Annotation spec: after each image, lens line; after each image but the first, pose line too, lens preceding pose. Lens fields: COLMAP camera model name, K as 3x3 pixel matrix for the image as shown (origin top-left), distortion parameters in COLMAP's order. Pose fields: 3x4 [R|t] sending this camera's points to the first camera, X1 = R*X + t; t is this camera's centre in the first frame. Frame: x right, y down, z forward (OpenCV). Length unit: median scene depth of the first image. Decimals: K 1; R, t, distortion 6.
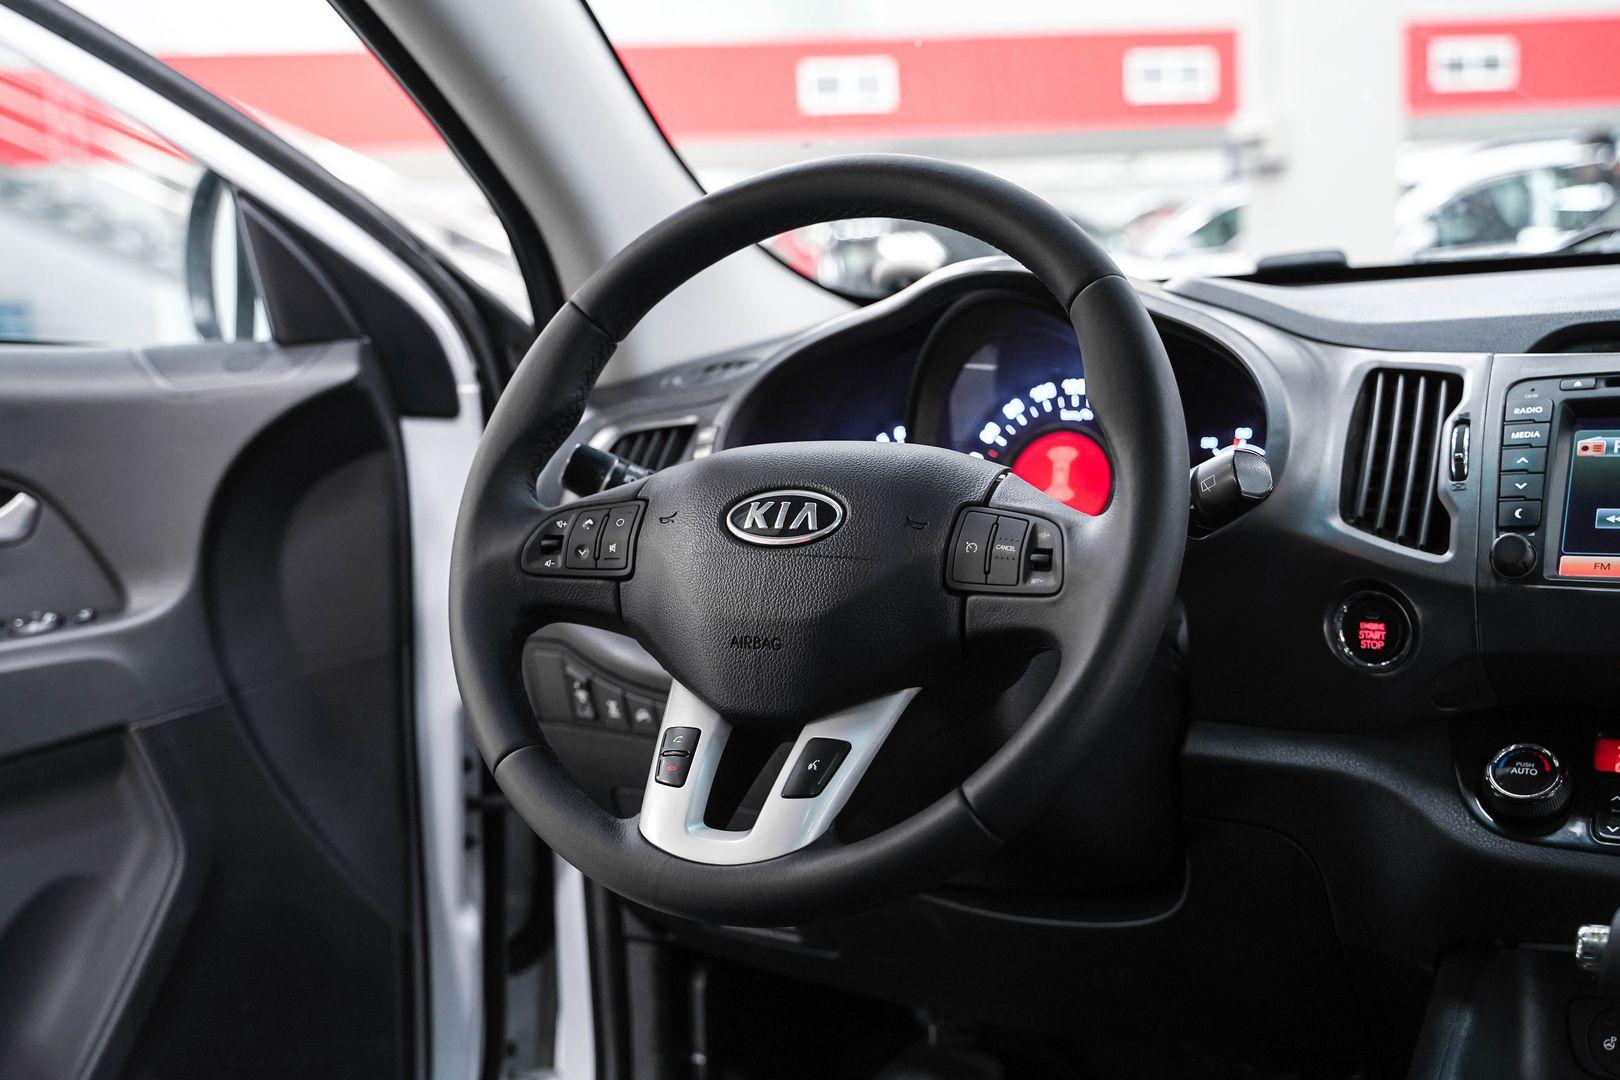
lens RADIAL K [[1977.2, 0, 757.4], [0, 1977.2, 514.9], [0, 0, 1]] dist [0.007105, 0.001772]
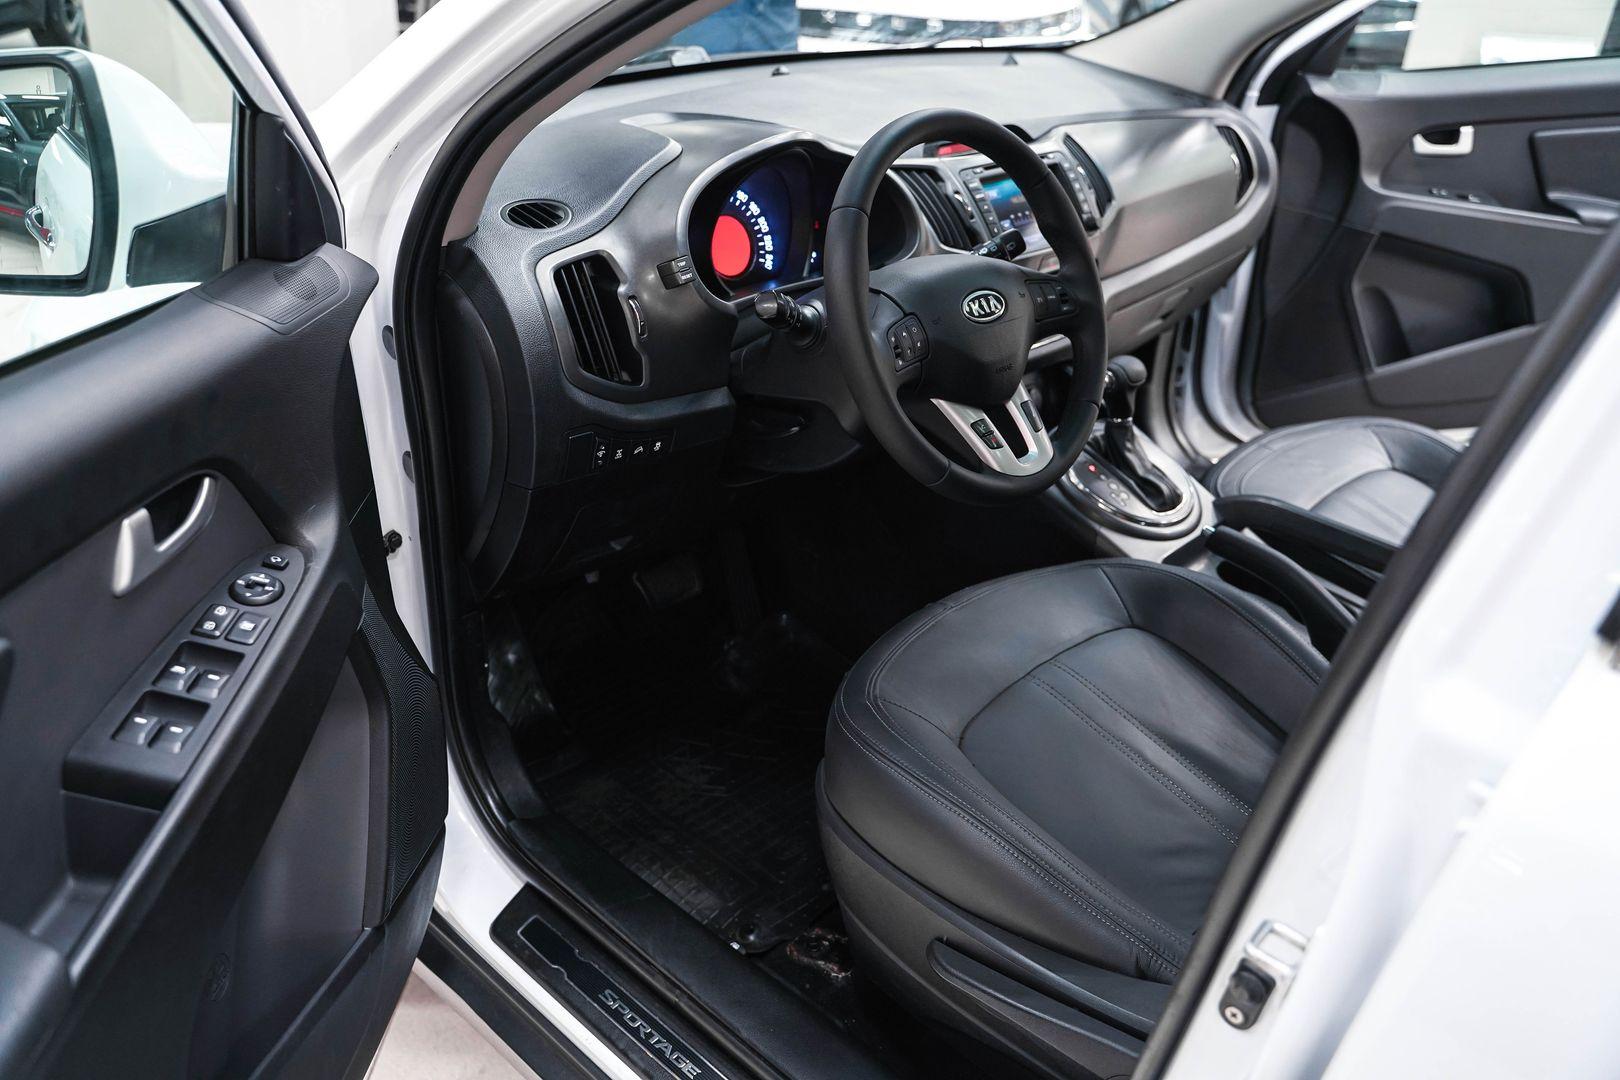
lens RADIAL K [[1320.5, 0, 810.0], [0, 1320.5, 540.0], [0, 0, 1]] dist [-0.119192, 0.090886]
pose [[0.243974, -0.408357, 0.879614, -1.233732], [0.052319, 0.911244, 0.408529, -0.319164], [-0.968369, -0.053650, 0.243685, 0.783590]]
